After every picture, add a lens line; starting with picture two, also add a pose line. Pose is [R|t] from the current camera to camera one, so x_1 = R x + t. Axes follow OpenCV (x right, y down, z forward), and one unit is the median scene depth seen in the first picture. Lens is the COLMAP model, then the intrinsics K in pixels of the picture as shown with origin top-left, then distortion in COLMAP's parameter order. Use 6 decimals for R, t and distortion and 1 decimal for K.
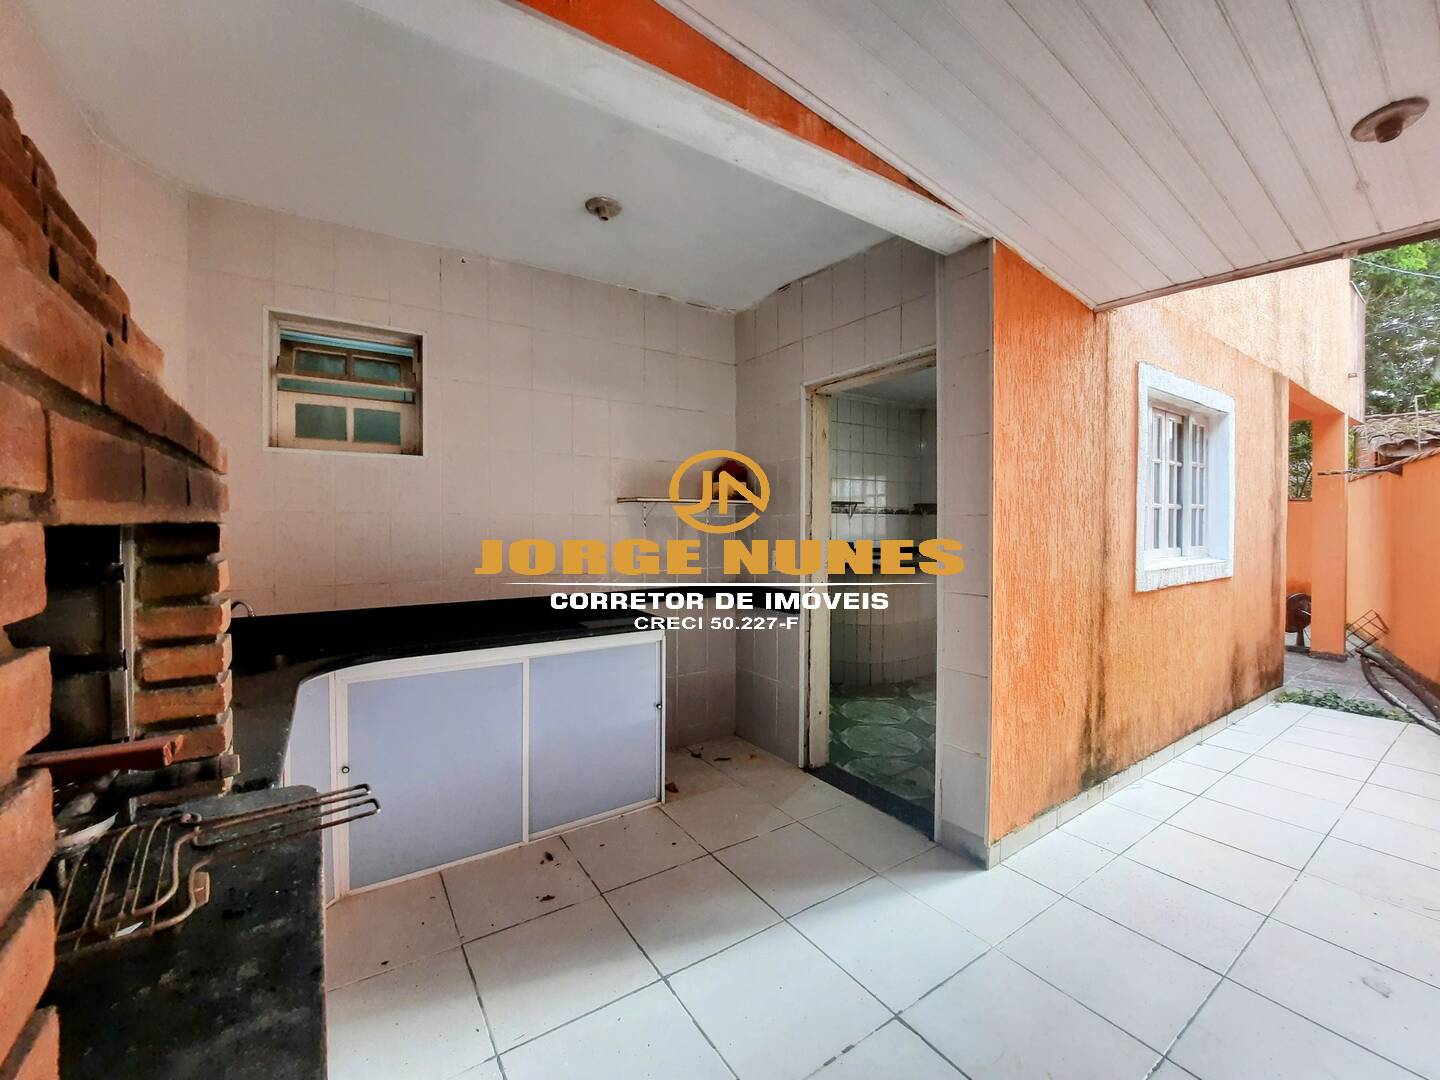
lens RADIAL K [[574.3, 0, 718.3], [0, 574.3, 538.4], [0, 0, 1]] dist [-0.017389, -0.000305]
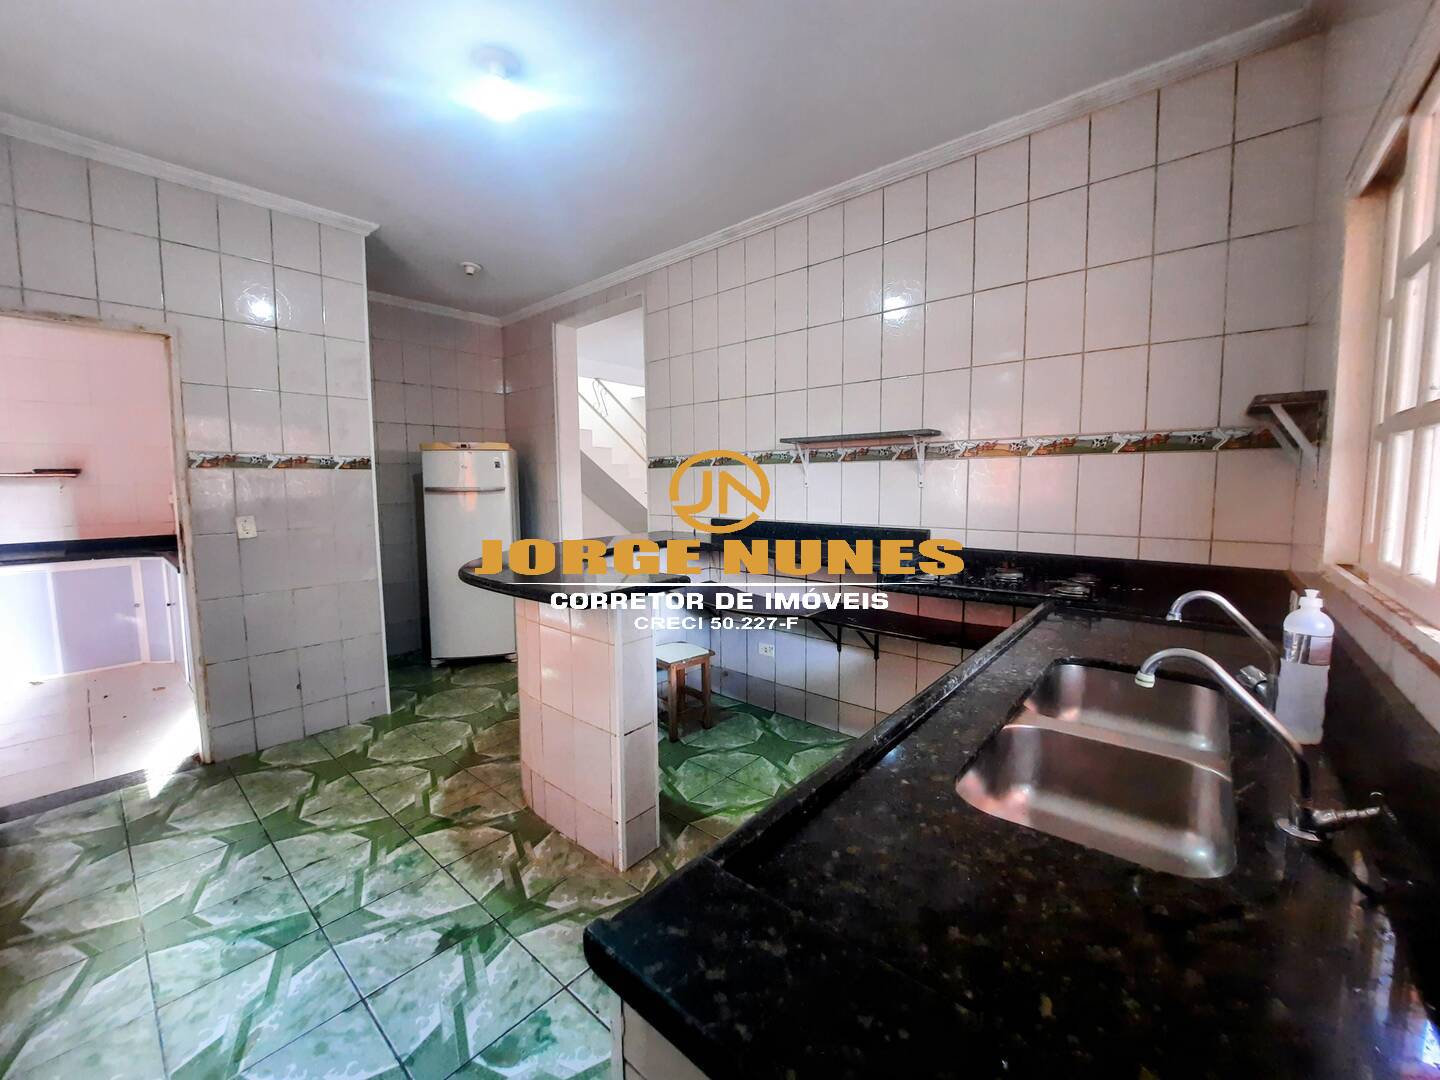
lens RADIAL K [[574.3, 0, 730.5], [0, 574.3, 522.6], [0, 0, 1]] dist [-0.017389, -0.000305]
pose [[0.258875, 0.076951, -0.962841, 0.587377], [-0.000619, 0.996835, 0.079502, -0.030028], [0.965911, -0.019985, 0.258103, 0.748897]]
